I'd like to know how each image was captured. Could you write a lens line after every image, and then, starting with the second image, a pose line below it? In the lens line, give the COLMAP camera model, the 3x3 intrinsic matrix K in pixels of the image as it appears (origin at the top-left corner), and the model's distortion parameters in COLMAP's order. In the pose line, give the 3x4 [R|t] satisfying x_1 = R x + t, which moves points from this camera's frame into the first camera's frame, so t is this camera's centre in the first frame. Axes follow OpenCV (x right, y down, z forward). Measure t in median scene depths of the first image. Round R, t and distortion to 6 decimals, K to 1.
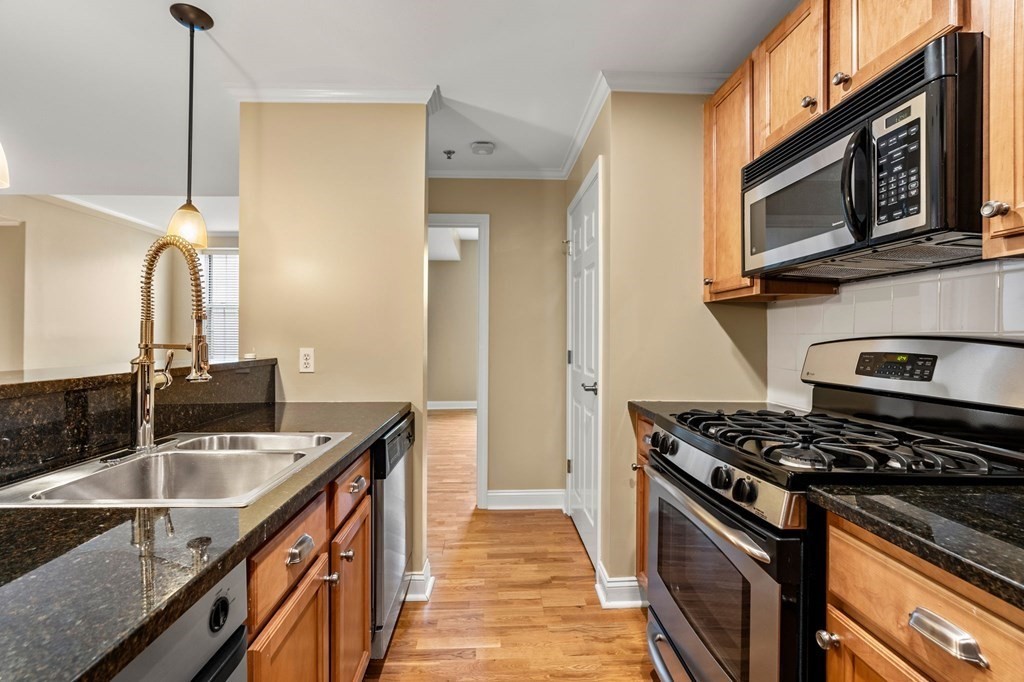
lens RADIAL K [[463.3, 0, 504.1], [0, 463.3, 340.0], [0, 0, 1]] dist [-0.000146, 0.000088]
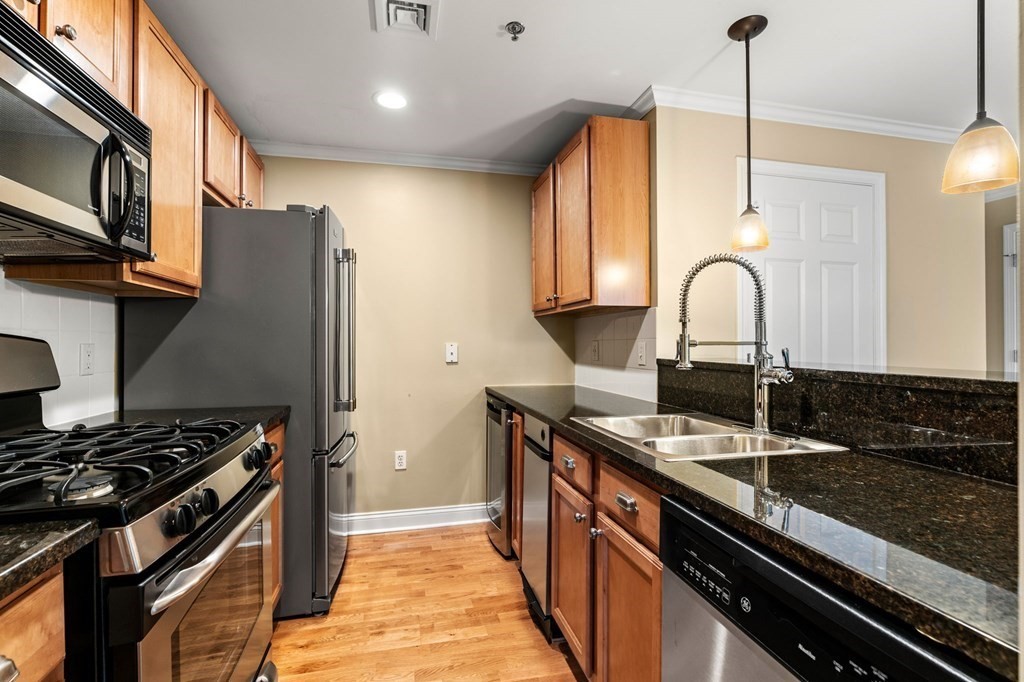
lens RADIAL K [[463.3, 0, 504.1], [0, 463.3, 340.0], [0, 0, 1]] dist [-0.000146, 0.000088]
pose [[-0.982923, -0.004556, -0.183962, 0.087408], [-0.003257, 0.999968, -0.007363, 0.018174], [0.183989, -0.006638, -0.982906, 2.262803]]
